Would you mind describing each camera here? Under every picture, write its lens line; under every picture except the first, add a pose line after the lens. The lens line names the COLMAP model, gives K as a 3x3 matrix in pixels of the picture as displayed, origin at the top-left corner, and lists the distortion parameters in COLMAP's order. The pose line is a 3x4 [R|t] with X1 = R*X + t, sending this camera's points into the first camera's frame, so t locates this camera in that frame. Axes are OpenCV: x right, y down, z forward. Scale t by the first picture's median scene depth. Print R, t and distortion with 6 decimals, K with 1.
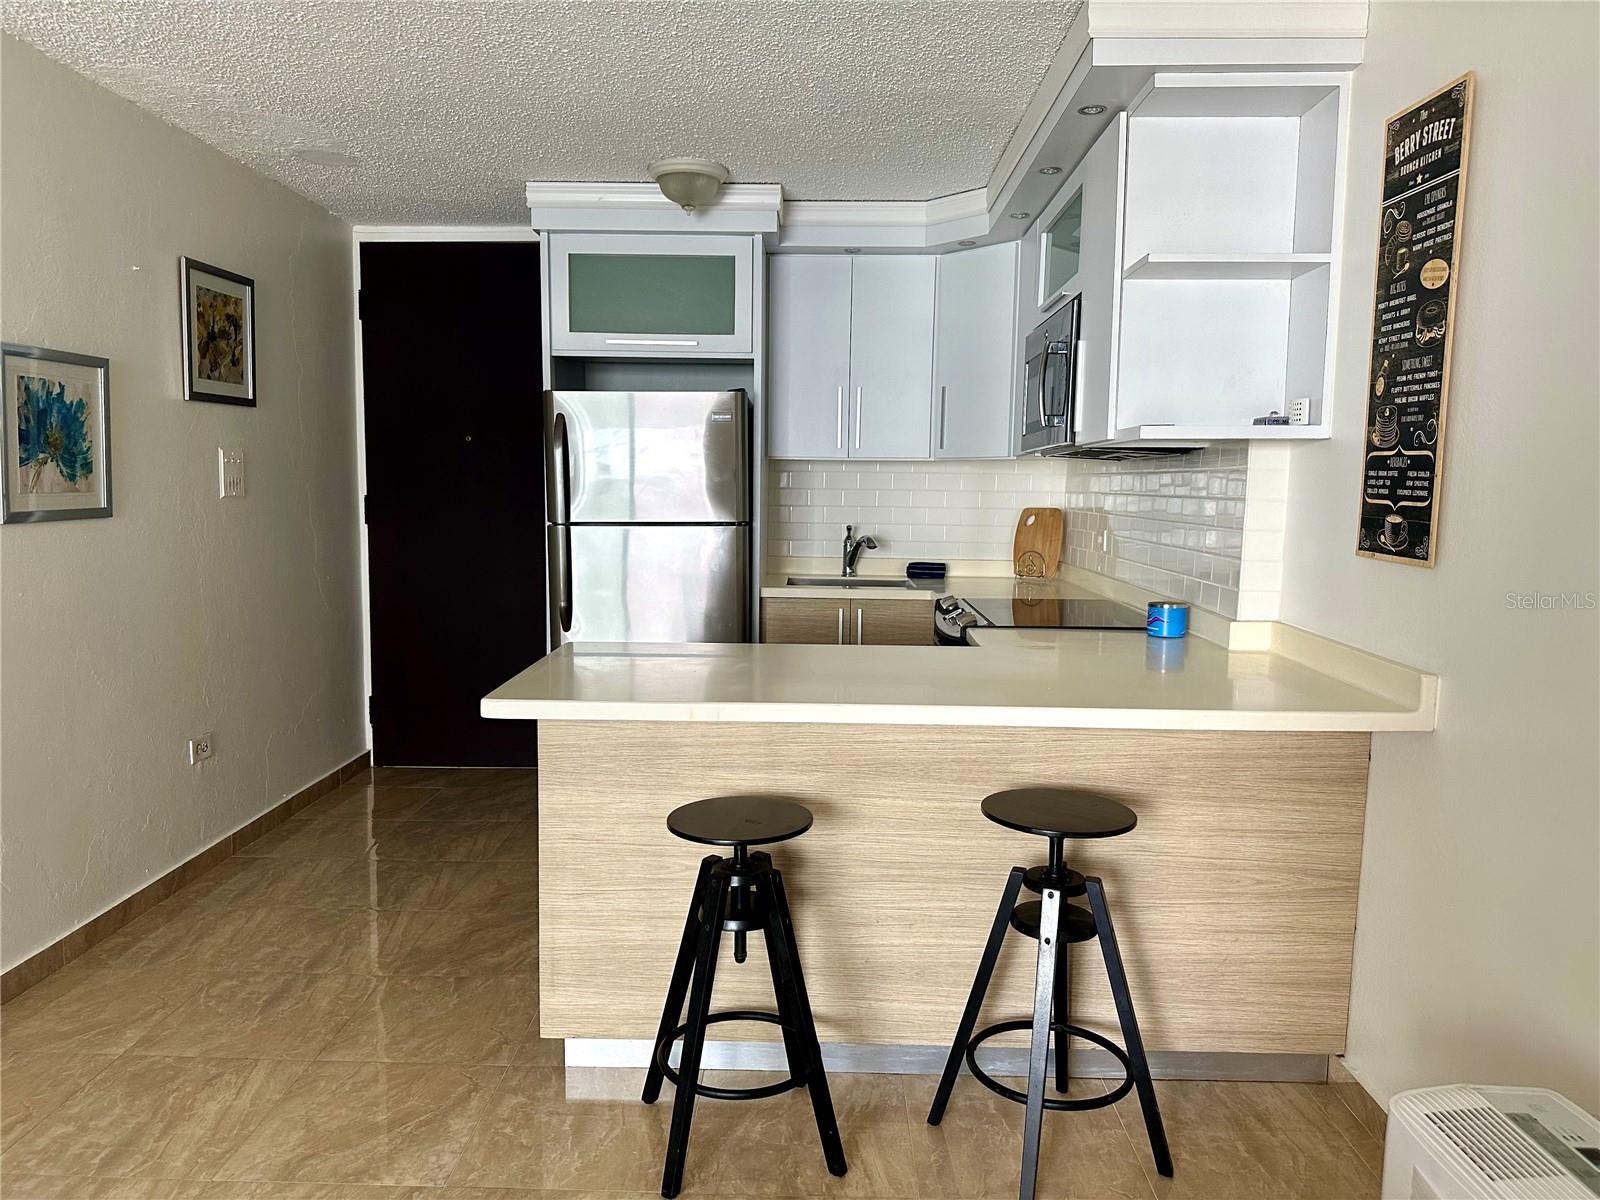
lens RADIAL K [[1126.0, 0, 800.0], [0, 1126.0, 600.0], [0, 0, 1]] dist [0.003515, 0.002043]
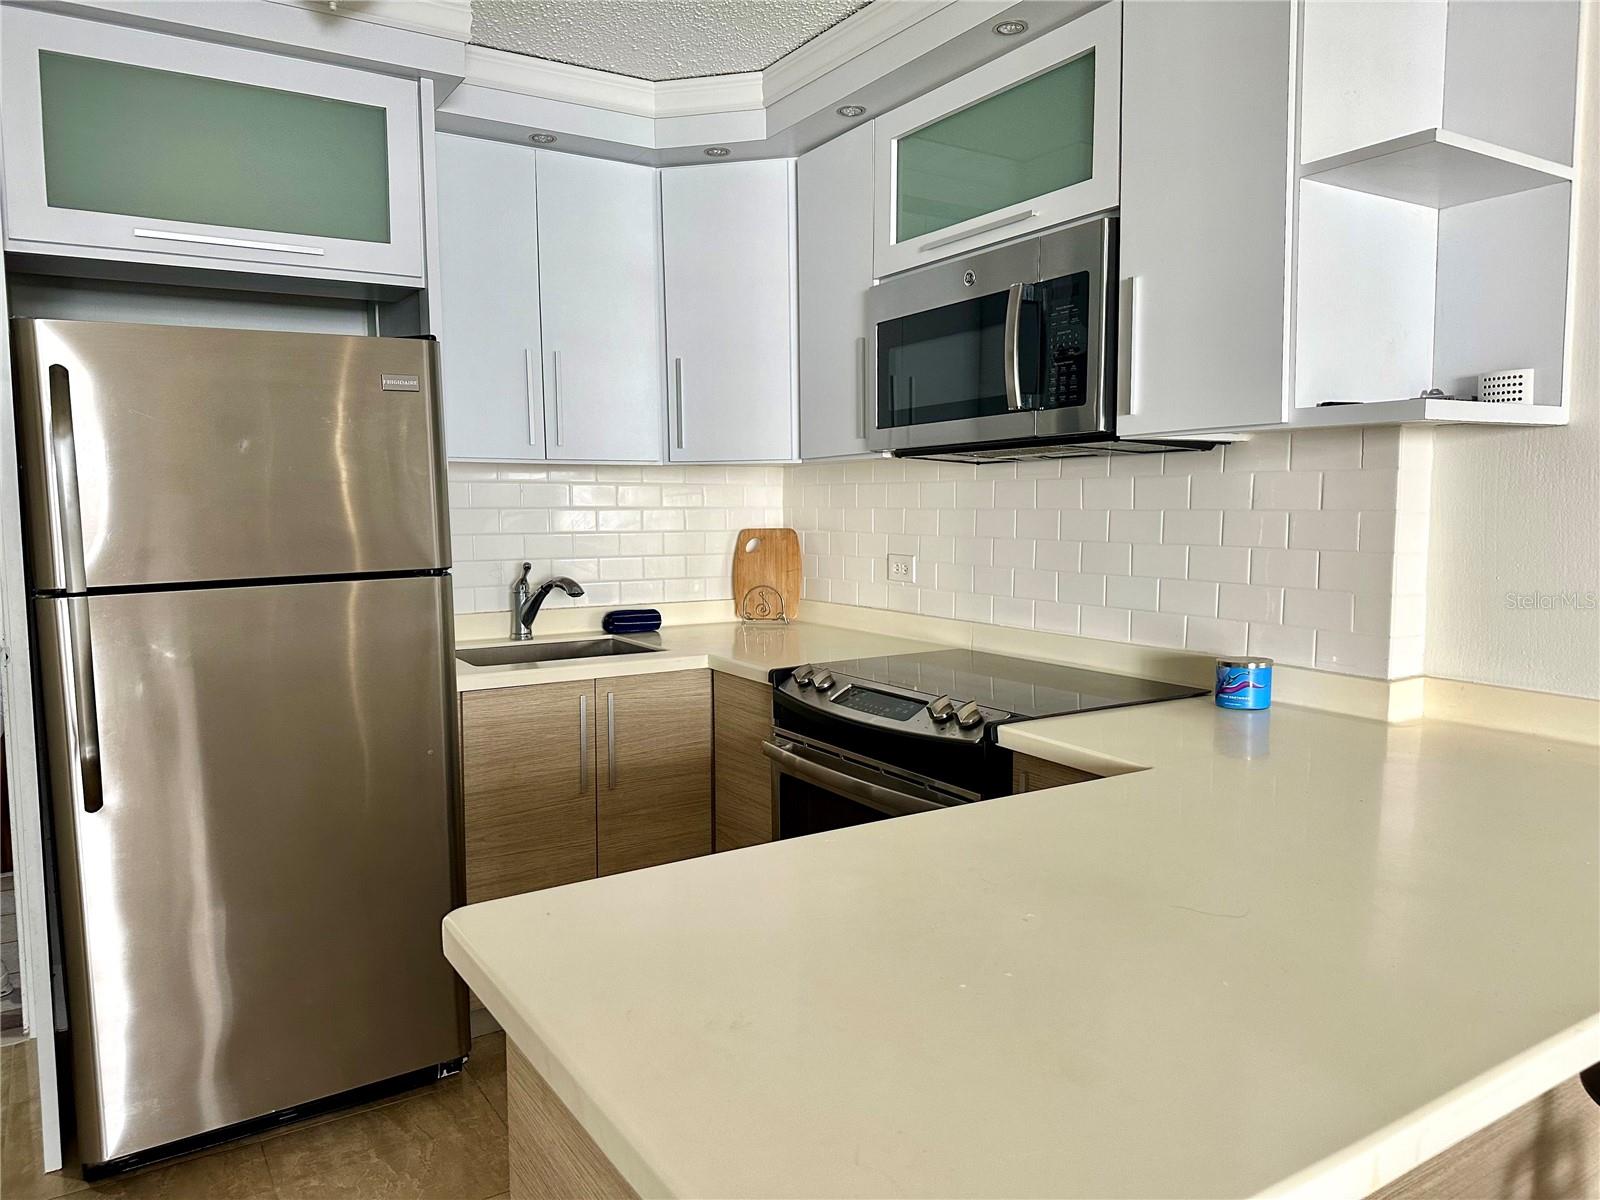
lens RADIAL K [[1126.0, 0, 800.0], [0, 1126.0, 600.0], [0, 0, 1]] dist [0.003515, 0.002043]
pose [[0.834489, -0.066880, 0.546951, -0.197589], [0.073050, 0.997273, 0.010491, -0.042646], [-0.546162, 0.031200, 0.837099, 0.379454]]
